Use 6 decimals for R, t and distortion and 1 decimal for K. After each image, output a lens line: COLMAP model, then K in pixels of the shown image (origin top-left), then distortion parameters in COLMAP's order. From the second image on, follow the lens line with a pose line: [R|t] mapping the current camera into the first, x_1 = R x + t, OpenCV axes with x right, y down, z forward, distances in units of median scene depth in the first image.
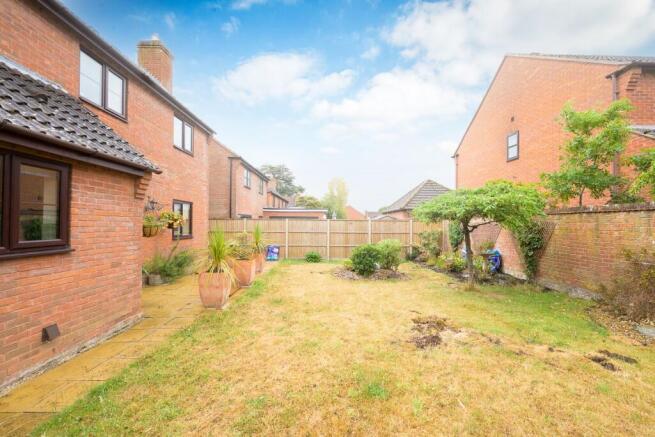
lens RADIAL K [[261.6, 0, 329.8], [0, 261.6, 220.4], [0, 0, 1]] dist [-0.004338, -0.000022]
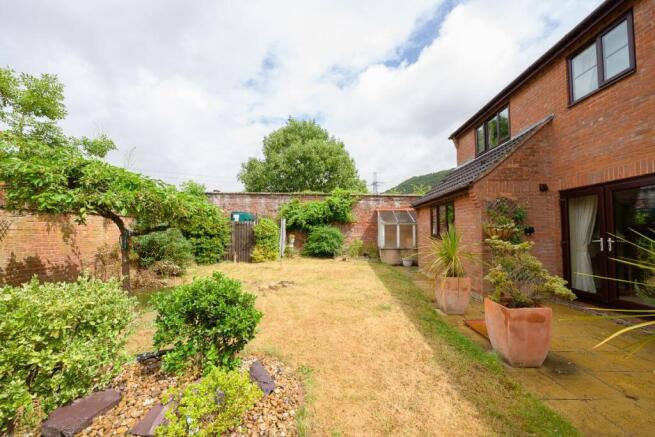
lens RADIAL K [[261.6, 0, 328.6], [0, 261.6, 220.1], [0, 0, 1]] dist [-0.004338, -0.000022]
pose [[-0.998668, -0.003150, 0.051499, -0.055097], [-0.006014, 0.998437, -0.055555, 0.060288], [-0.051243, -0.055791, -0.997127, 2.430816]]
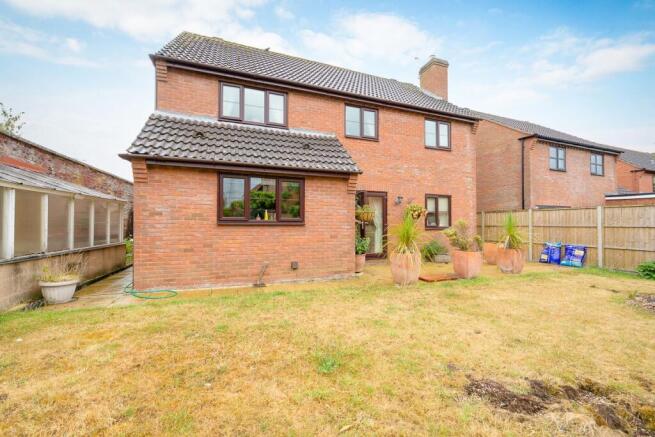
lens RADIAL K [[261.6, 0, 327.3], [0, 261.6, 222.3], [0, 0, 1]] dist [-0.004338, -0.000022]
pose [[0.342899, -0.012288, -0.939292, 0.606370], [0.011934, 0.999891, -0.008724, 0.089703], [0.939297, -0.008219, 0.343008, 0.395133]]
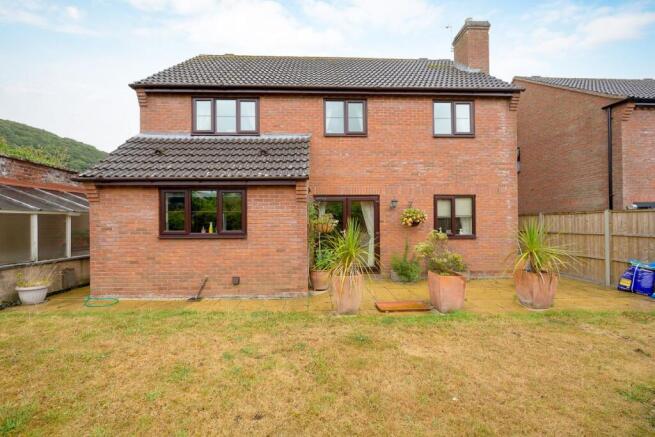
lens RADIAL K [[261.6, 0, 328.7], [0, 261.6, 222.1], [0, 0, 1]] dist [-0.004338, -0.000022]
pose [[0.026862, -0.007466, -0.999611, 0.575486], [0.018704, 0.999801, -0.006965, 0.027381], [0.999464, -0.018509, 0.026997, 1.144525]]
